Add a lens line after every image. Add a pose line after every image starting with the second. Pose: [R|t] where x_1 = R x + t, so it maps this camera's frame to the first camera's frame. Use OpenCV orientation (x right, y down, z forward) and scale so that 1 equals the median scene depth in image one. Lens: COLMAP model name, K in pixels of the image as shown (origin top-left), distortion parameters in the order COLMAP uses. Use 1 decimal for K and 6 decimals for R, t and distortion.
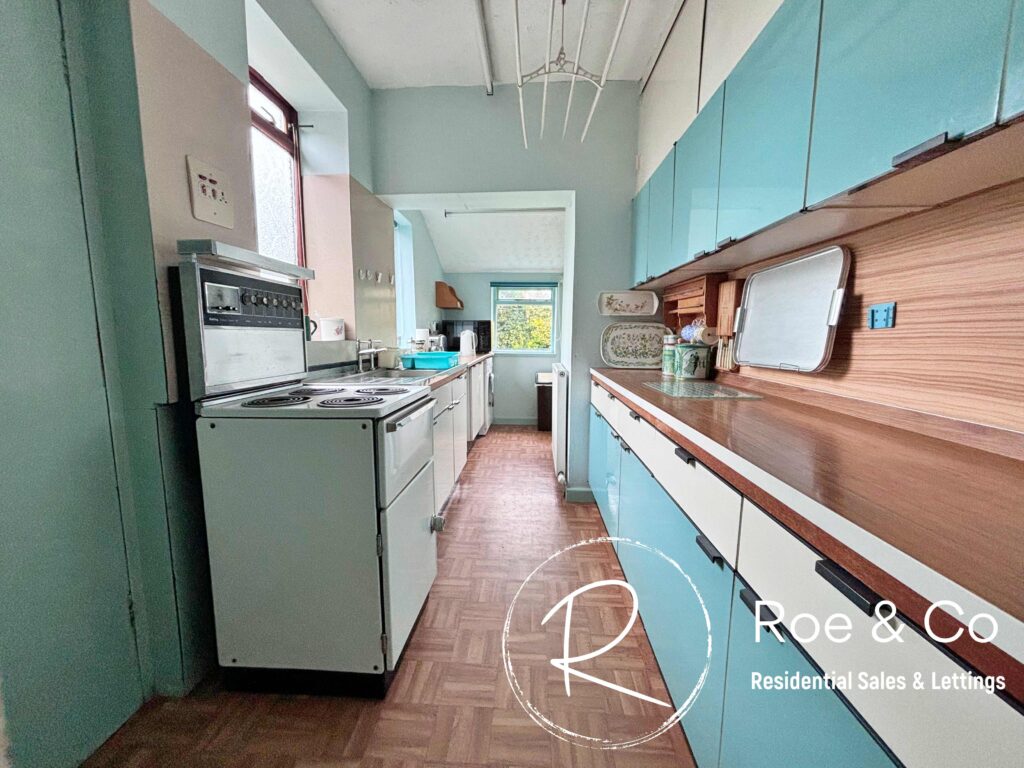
lens RADIAL K [[410.9, 0, 510.7], [0, 410.9, 384.8], [0, 0, 1]] dist [0.000417, -0.000226]
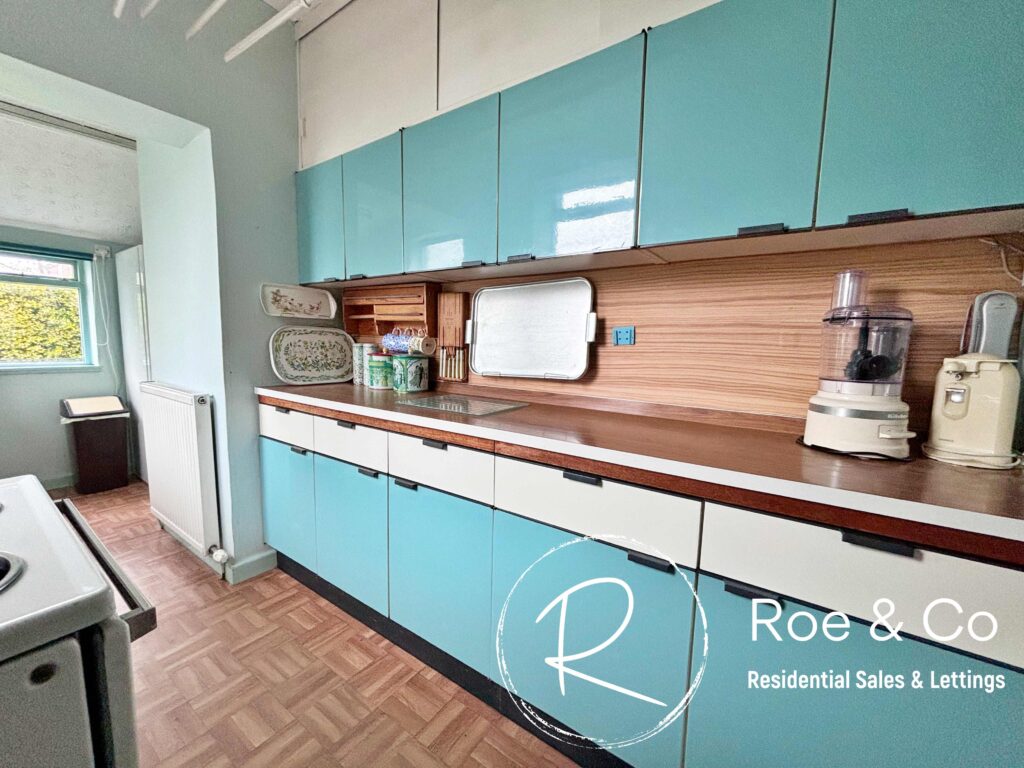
lens RADIAL K [[410.9, 0, 510.7], [0, 410.9, 384.8], [0, 0, 1]] dist [0.000417, -0.000226]
pose [[0.526605, -0.080239, 0.846315, -0.242614], [0.085132, 0.995509, 0.041412, -0.051053], [-0.845837, 0.050241, 0.531071, 0.325020]]
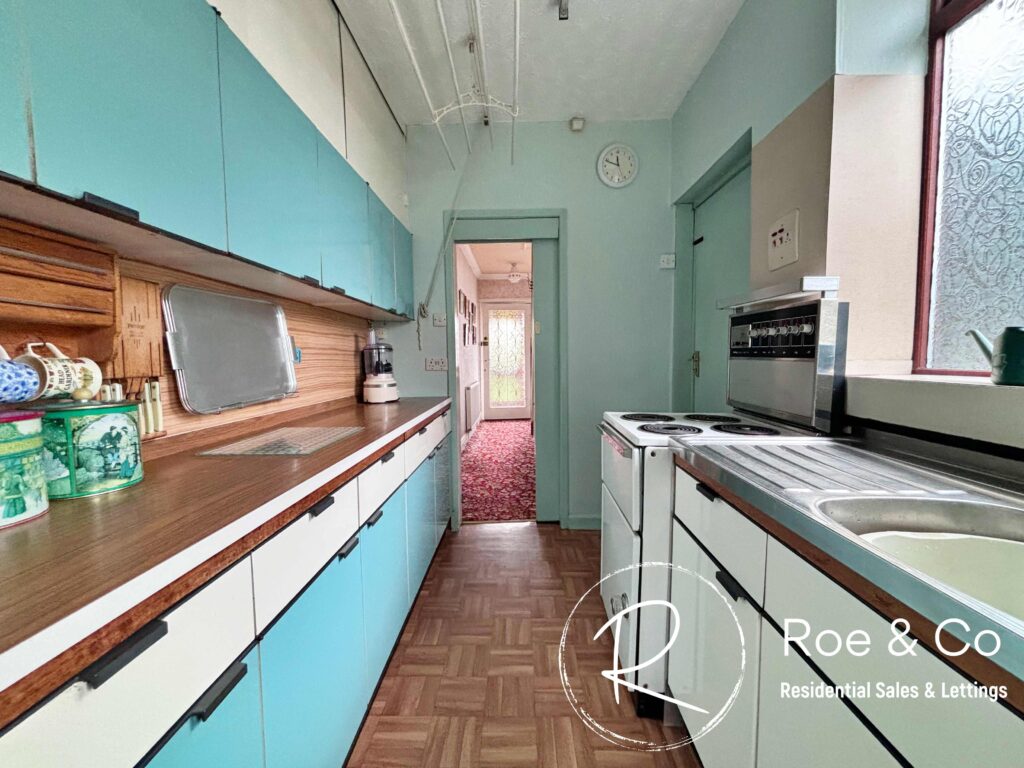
lens RADIAL K [[410.9, 0, 510.7], [0, 410.9, 384.8], [0, 0, 1]] dist [0.000417, -0.000226]
pose [[-0.999572, 0.011266, -0.026998, 0.040789], [0.005943, 0.981831, 0.189662, -0.195379], [0.028644, 0.189421, -0.981478, 1.447337]]
